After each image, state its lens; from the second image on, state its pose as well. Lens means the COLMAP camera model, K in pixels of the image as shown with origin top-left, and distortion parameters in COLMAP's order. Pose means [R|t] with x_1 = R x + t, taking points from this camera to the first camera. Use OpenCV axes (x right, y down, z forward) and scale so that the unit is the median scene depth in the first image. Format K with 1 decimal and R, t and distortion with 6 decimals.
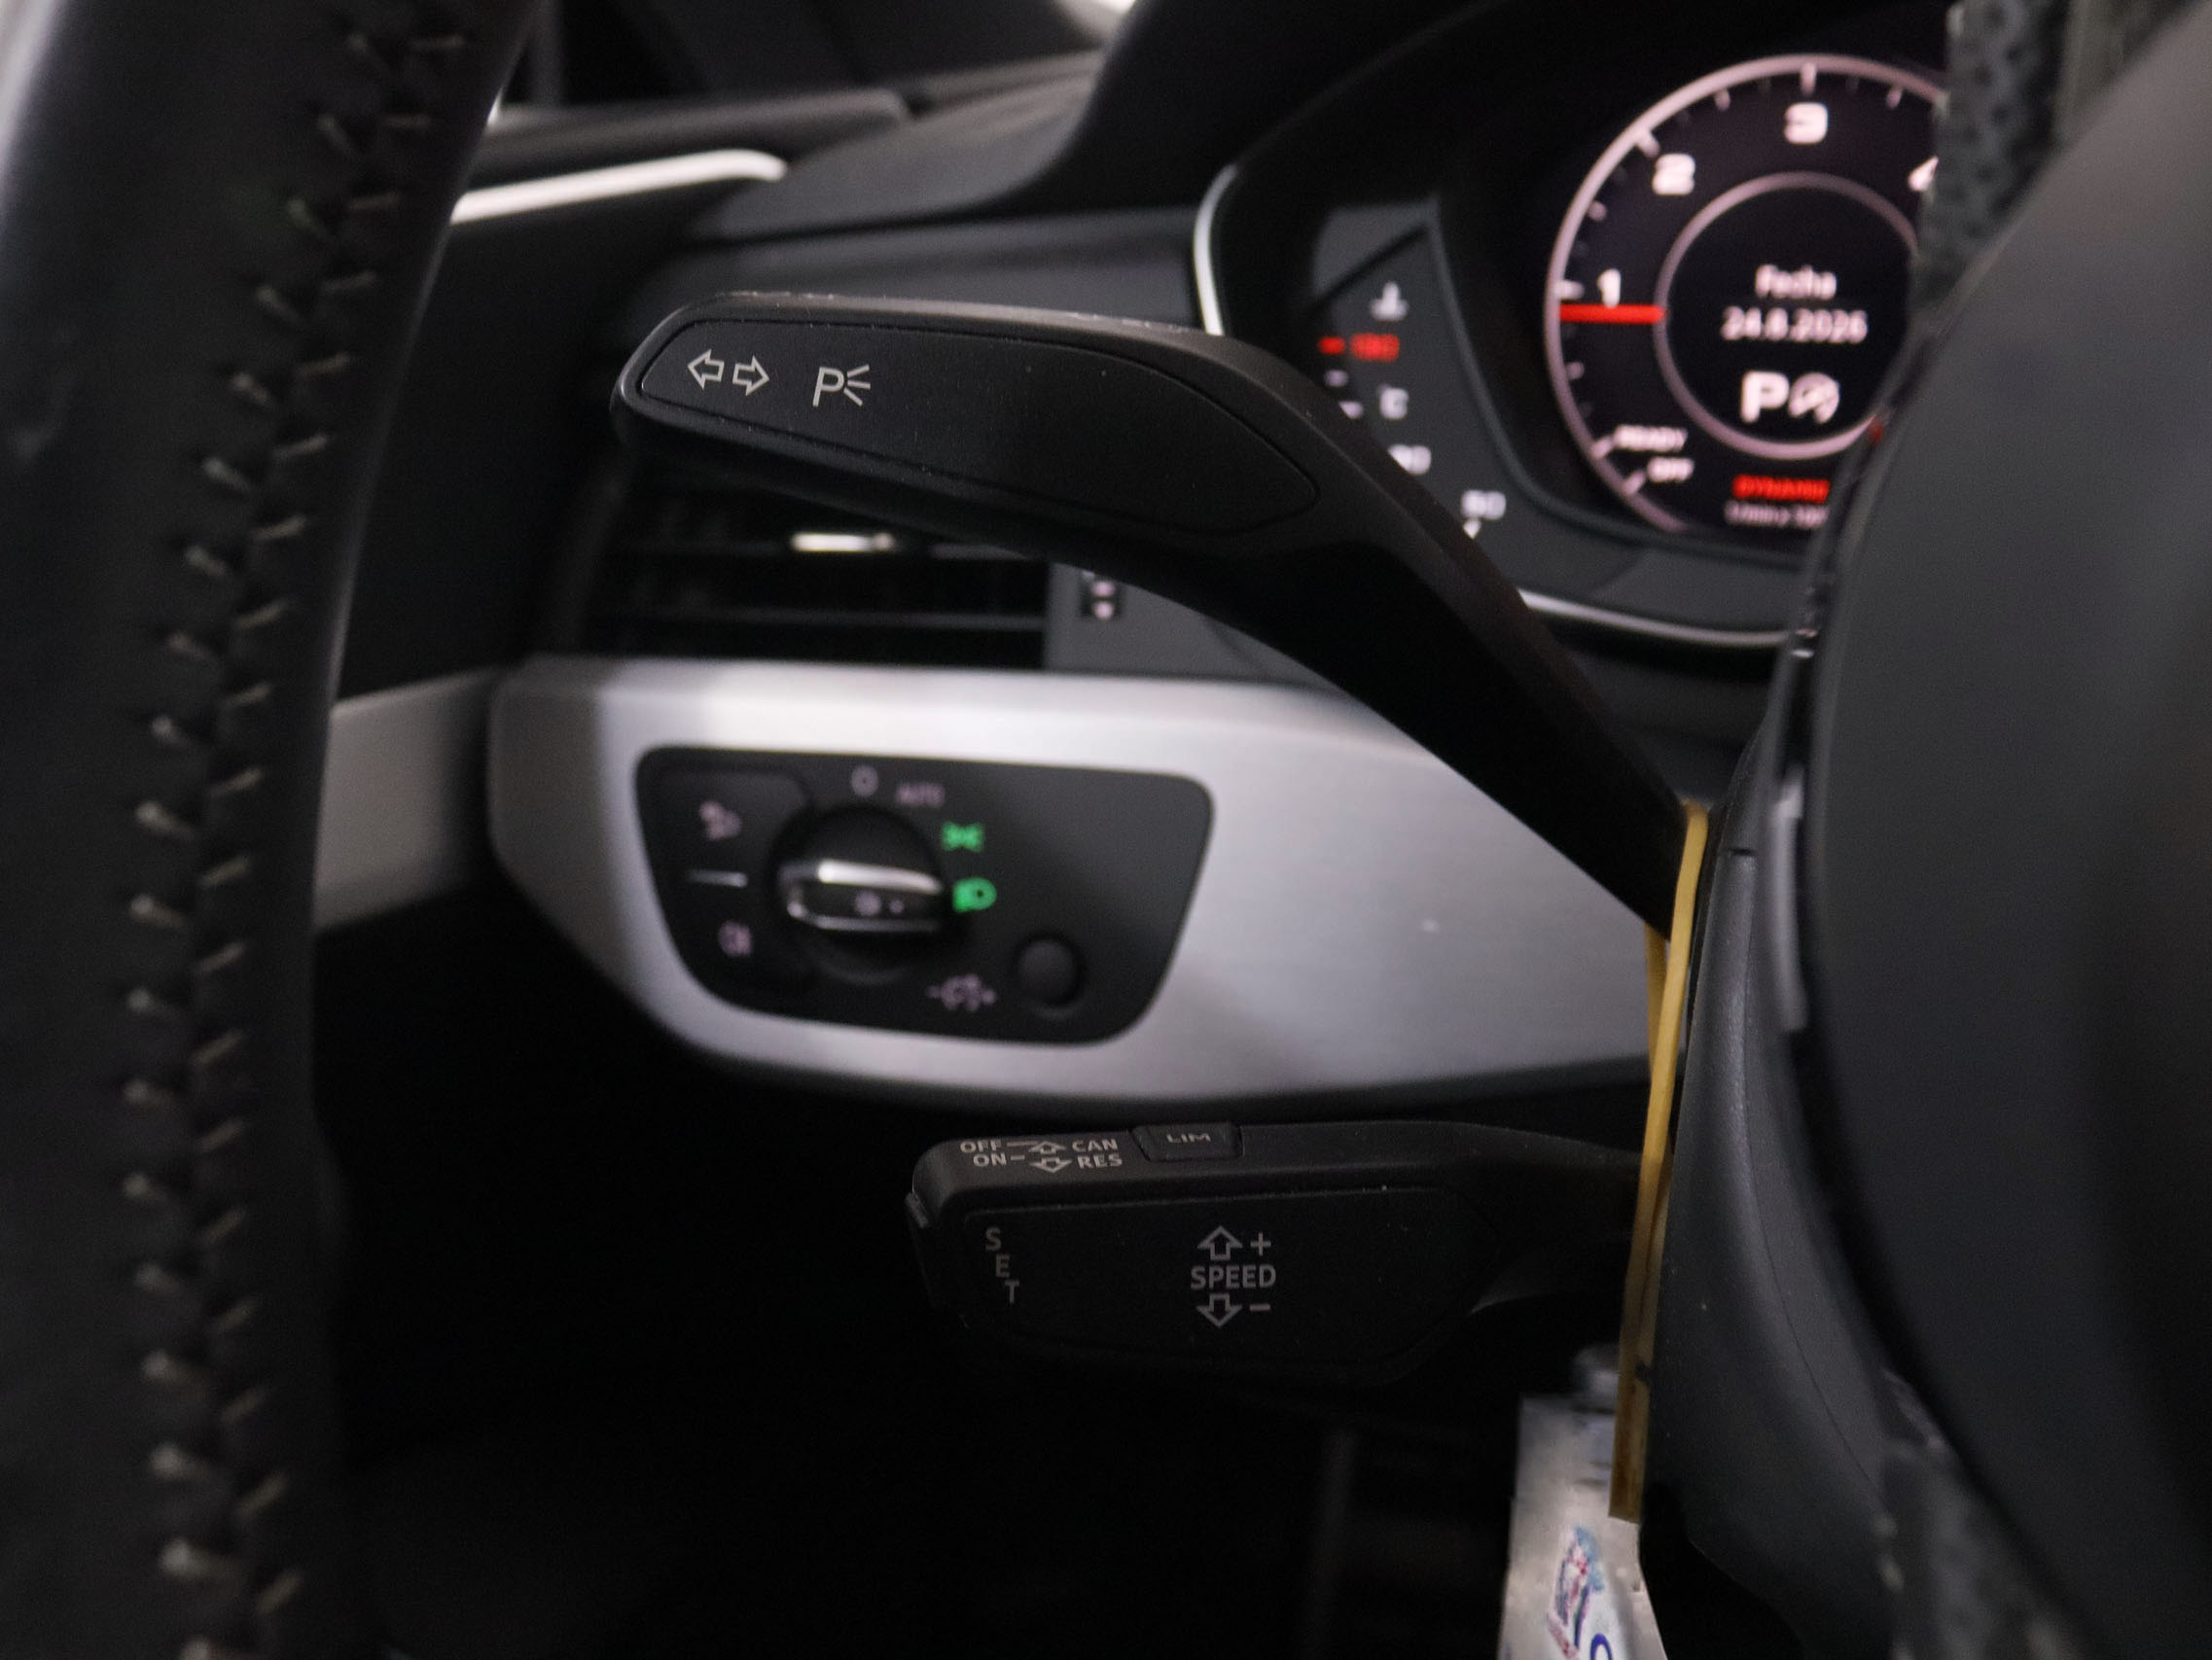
lens RADIAL K [[1974.7, 0, 1126.5], [0, 1974.7, 785.1], [0, 0, 1]] dist [-0.164097, 0.087224]
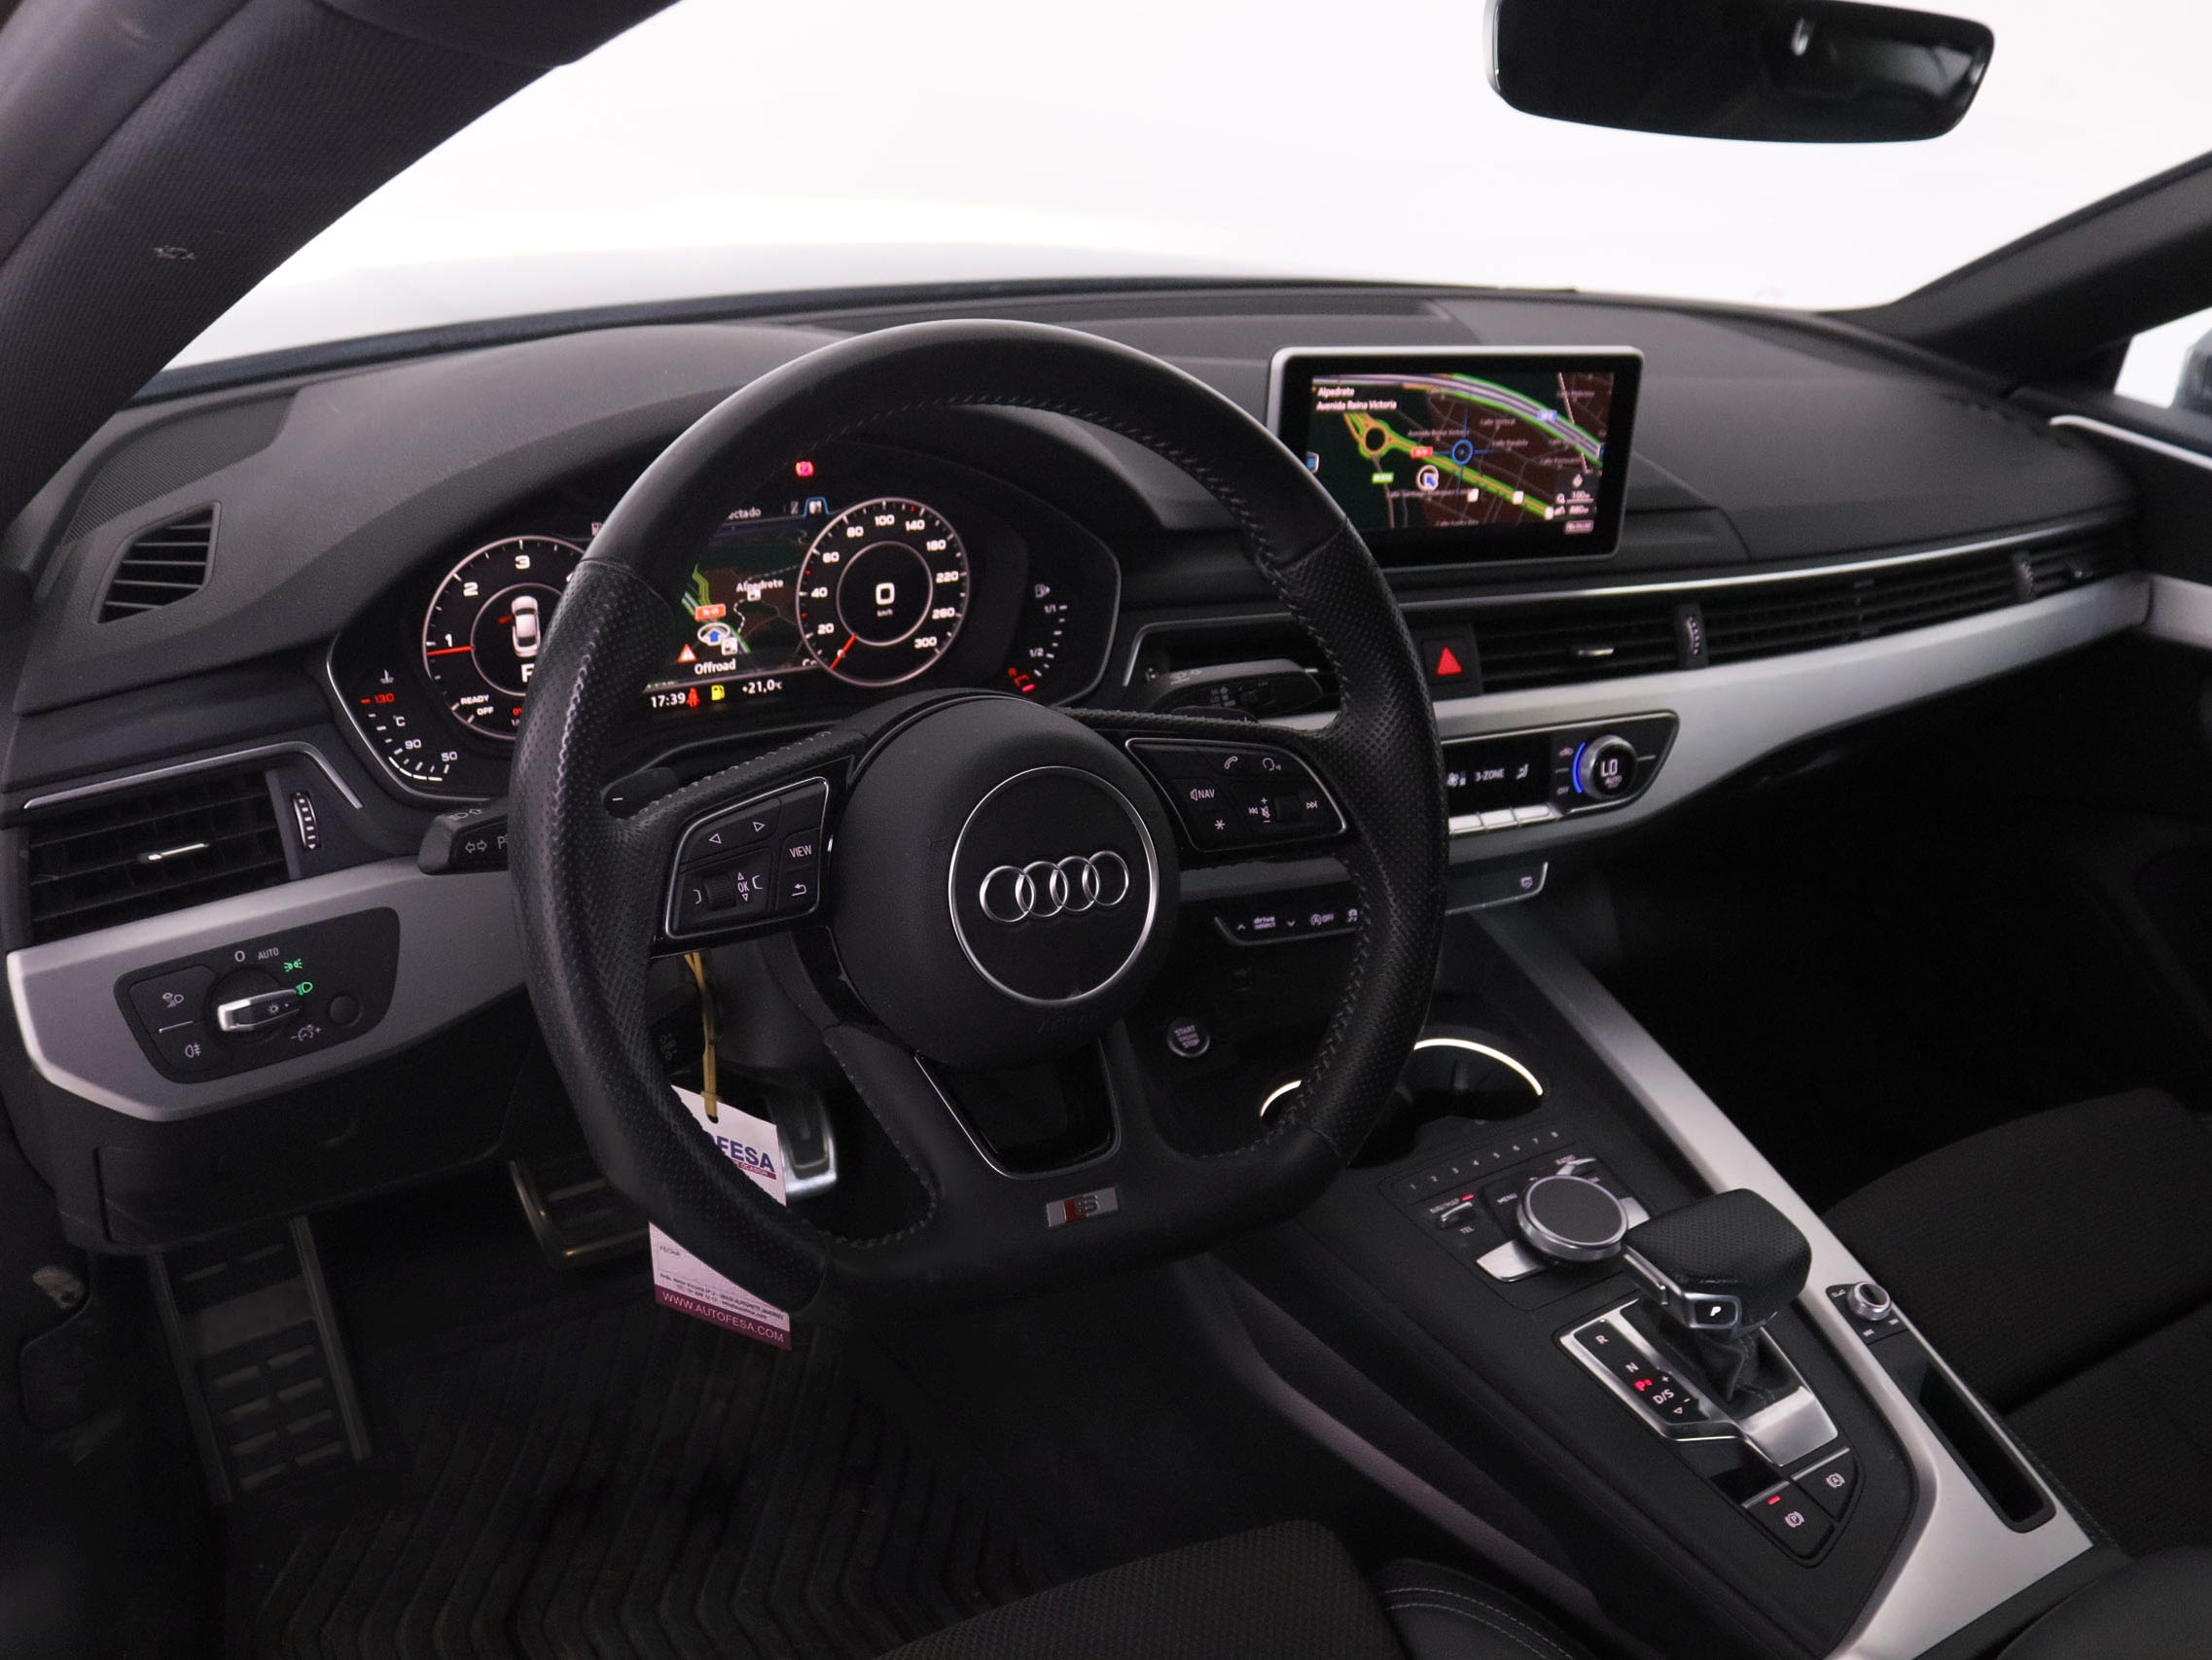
lens RADIAL K [[1974.7, 0, 1095.4], [0, 1974.7, 828.6], [0, 0, 1]] dist [-0.164097, 0.087224]
pose [[0.551425, -0.292728, 0.781180, -1.203425], [0.173586, 0.956180, 0.235772, -0.462813], [-0.815965, 0.005591, 0.578074, -0.953014]]
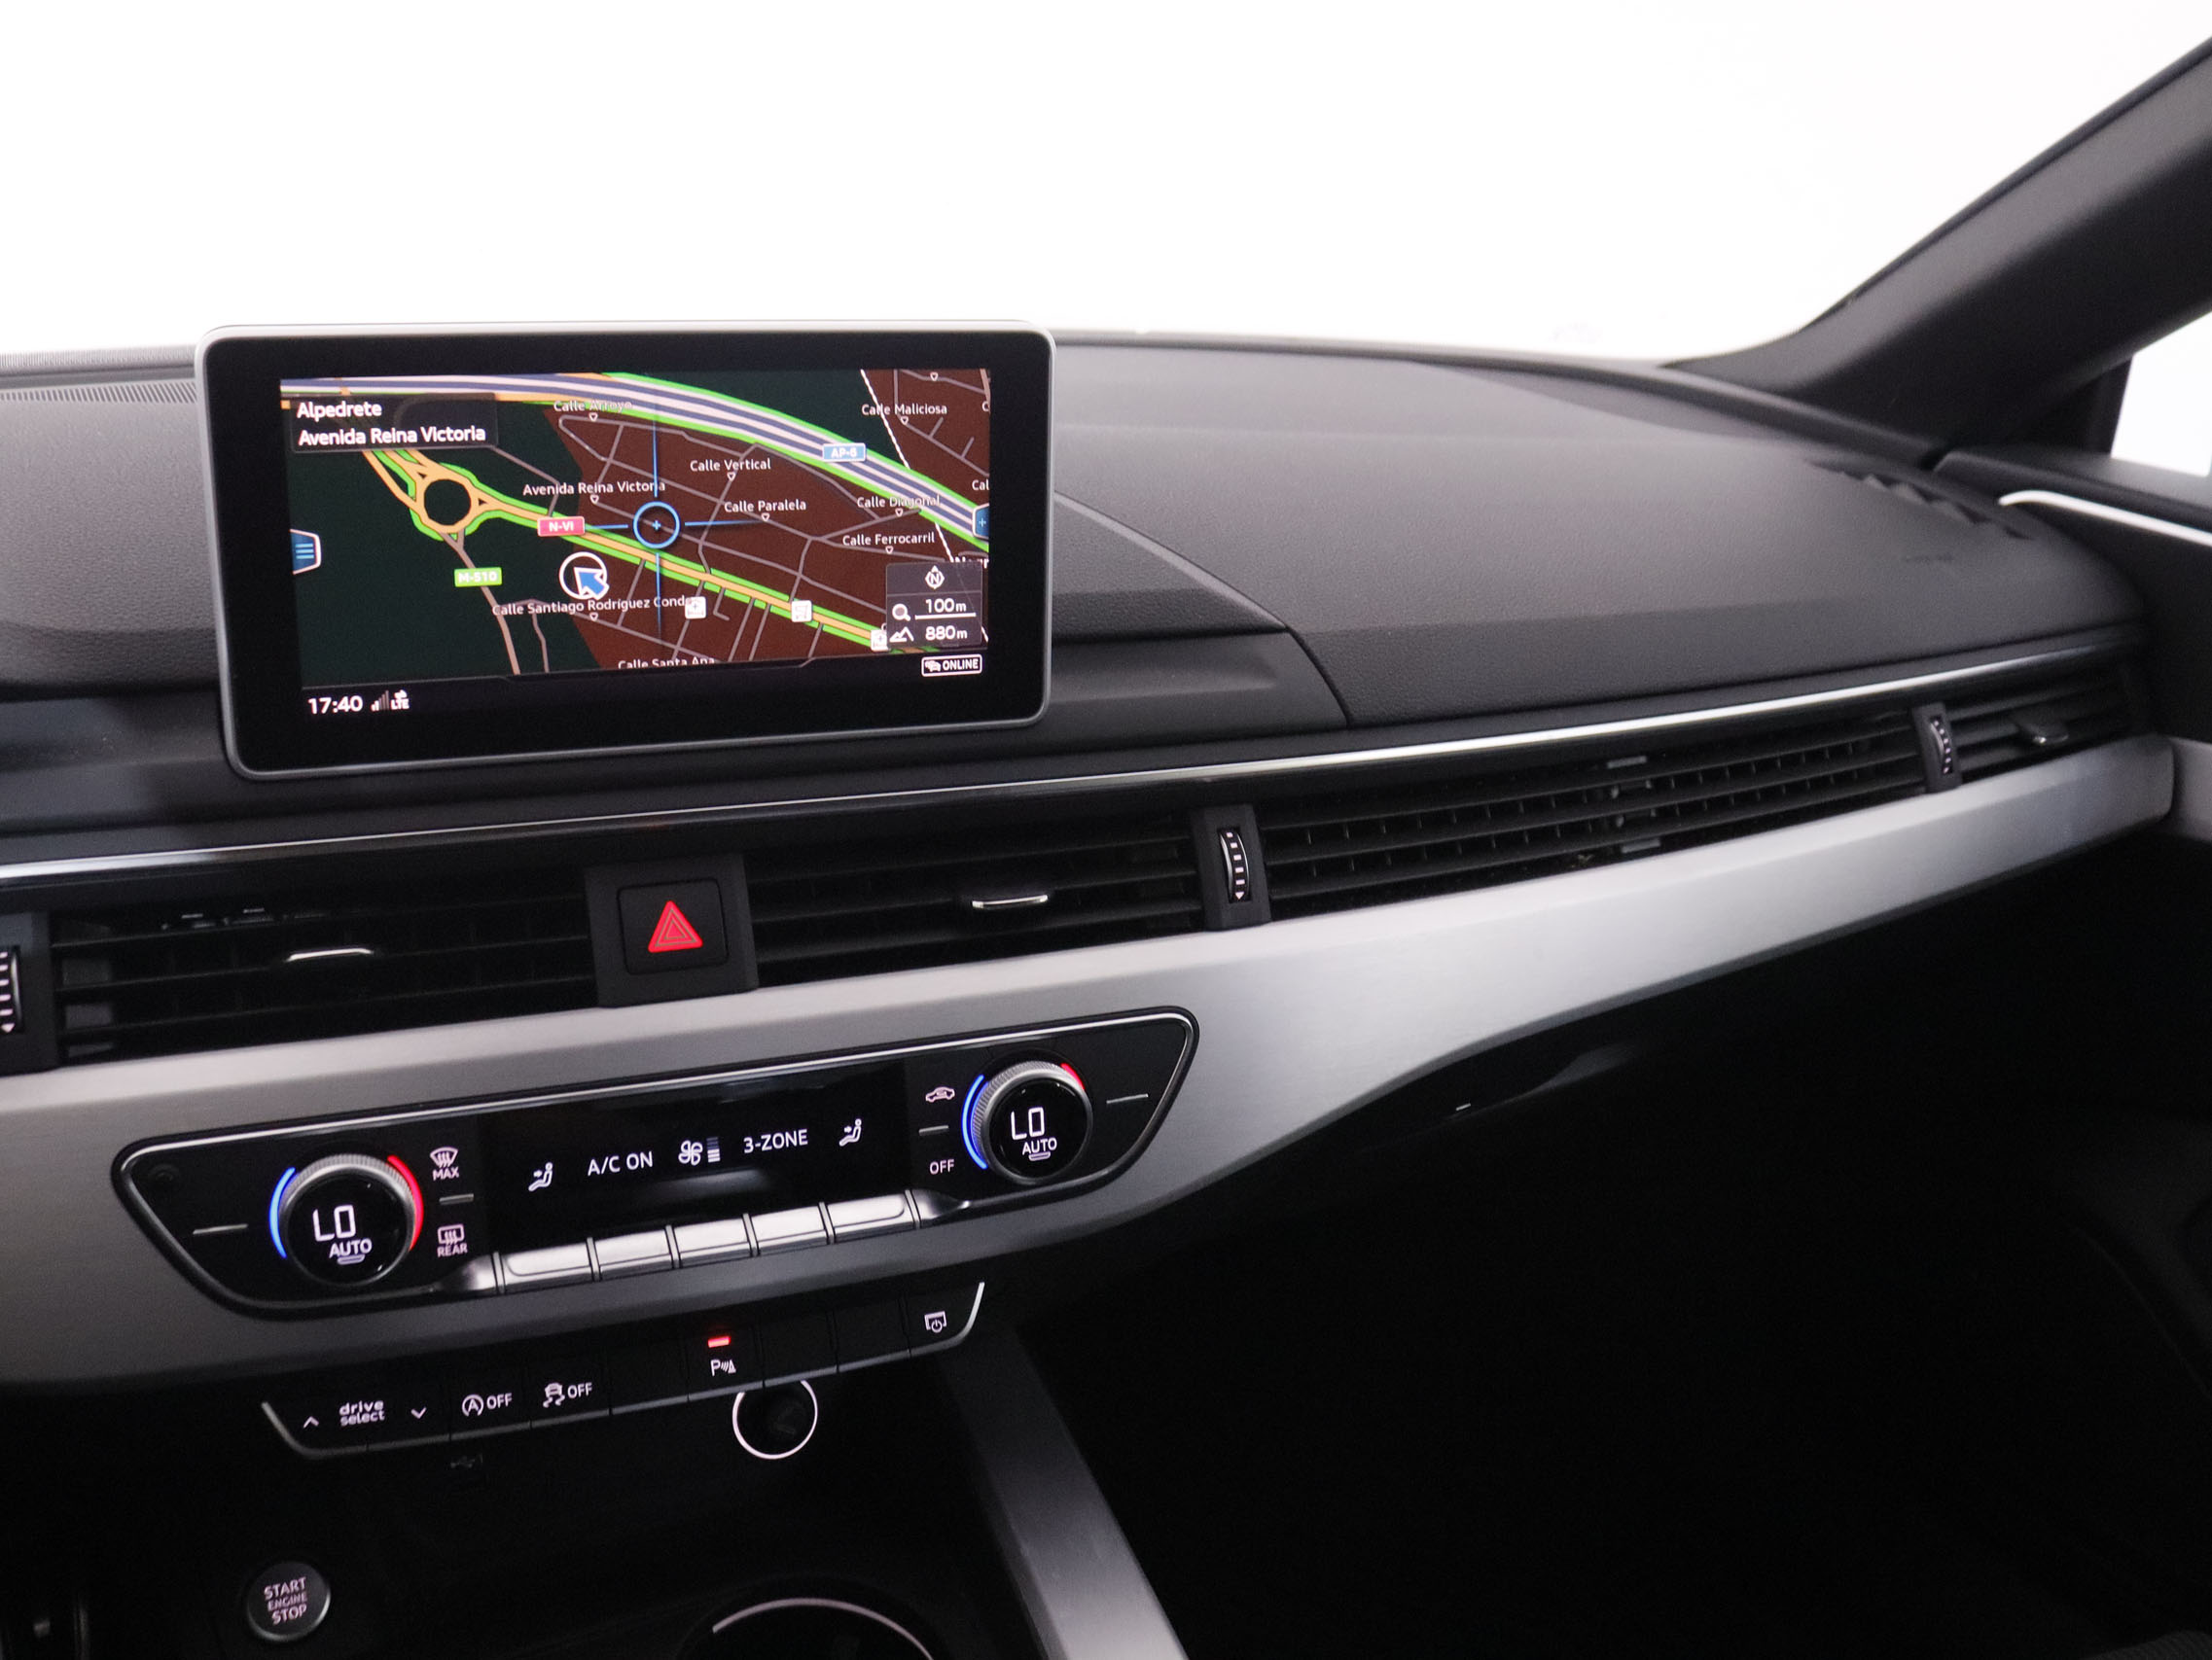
lens RADIAL K [[1974.7, 0, 1113.5], [0, 1974.7, 814.9], [0, 0, 1]] dist [-0.164097, 0.087224]
pose [[0.594777, -0.210679, 0.775793, 0.465912], [0.193355, 0.974209, 0.116323, -0.120114], [-0.780291, 0.080817, 0.620173, -0.913490]]
